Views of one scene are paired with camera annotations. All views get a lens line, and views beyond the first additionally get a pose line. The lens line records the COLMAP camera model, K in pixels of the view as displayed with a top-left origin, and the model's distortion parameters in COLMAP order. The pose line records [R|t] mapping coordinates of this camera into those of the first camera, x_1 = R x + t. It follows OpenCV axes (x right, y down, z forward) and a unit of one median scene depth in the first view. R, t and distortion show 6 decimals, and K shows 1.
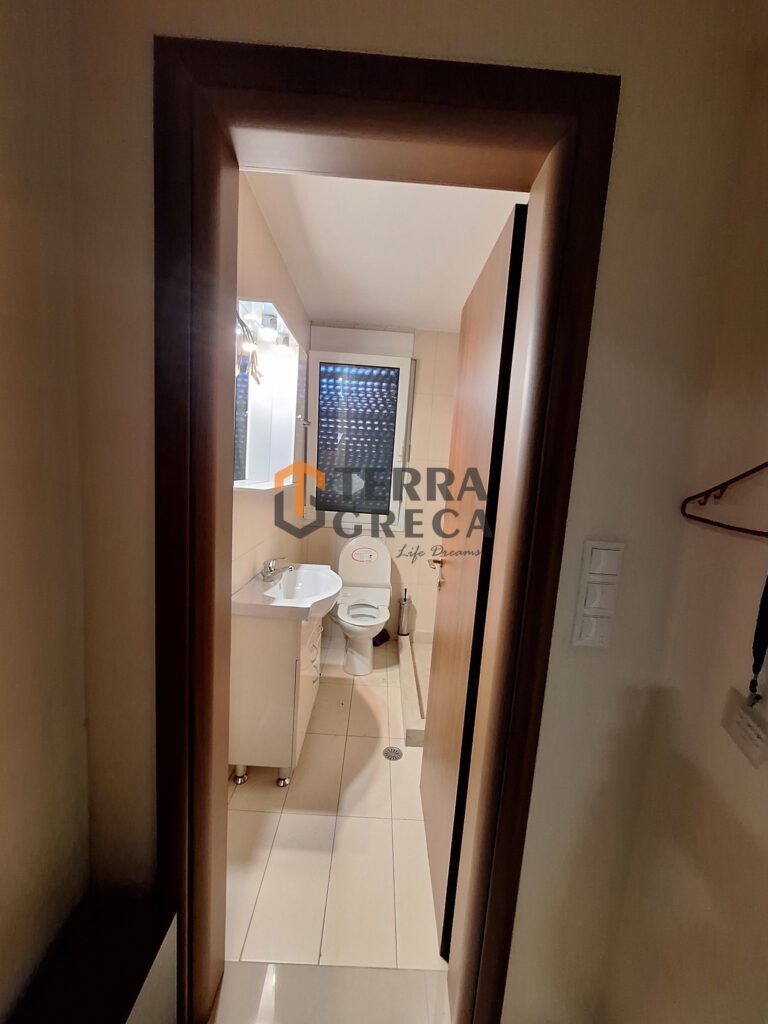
lens RADIAL K [[402.4, 0, 385.7], [0, 402.4, 512.2], [0, 0, 1]] dist [-0.005804, 0.000760]
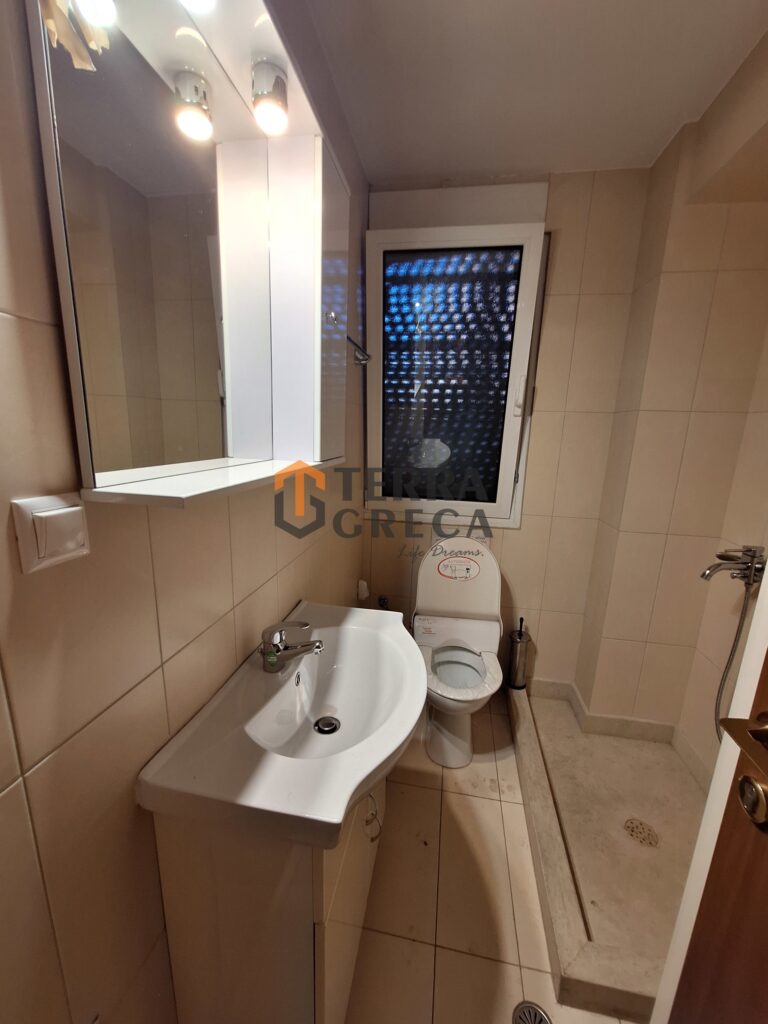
lens RADIAL K [[402.4, 0, 386.0], [0, 402.4, 517.7], [0, 0, 1]] dist [-0.005804, 0.000760]
pose [[0.982028, 0.004772, -0.188677, -0.043447], [0.013437, 0.995376, 0.095111, -0.033174], [0.188259, -0.095937, 0.977423, 0.356044]]
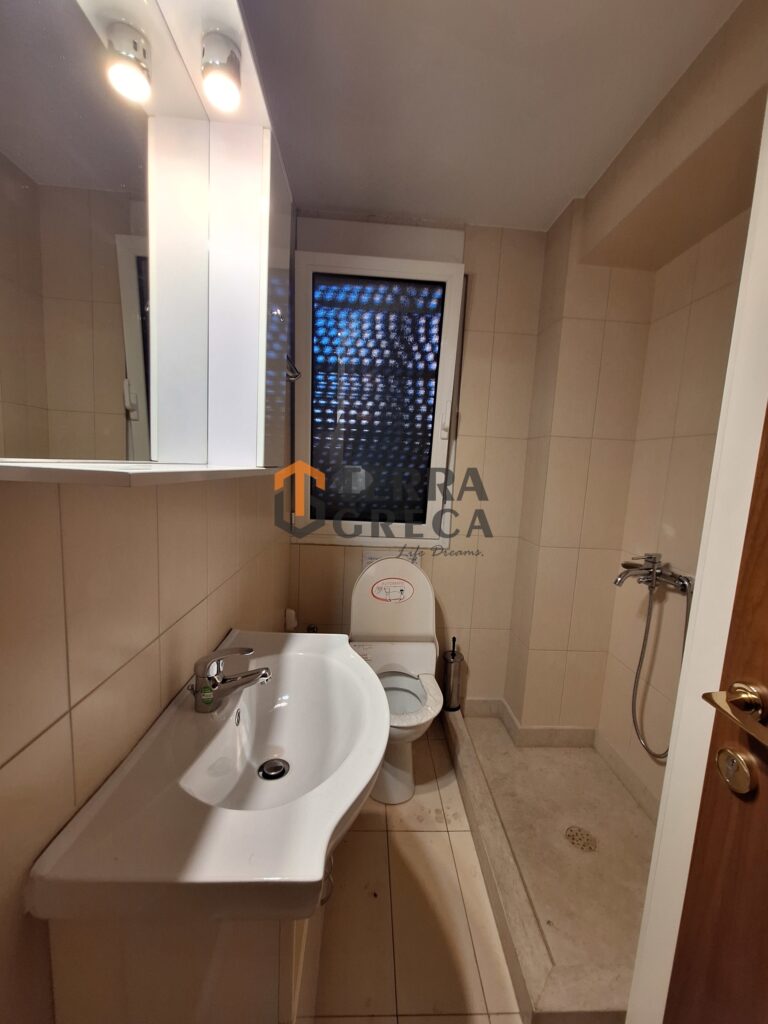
lens RADIAL K [[402.4, 0, 387.9], [0, 402.4, 517.3], [0, 0, 1]] dist [-0.005804, 0.000760]
pose [[0.999295, -0.019660, 0.031968, -0.074513], [0.019146, 0.999684, 0.016310, -0.015125], [-0.032279, -0.015686, 0.999356, 0.369308]]
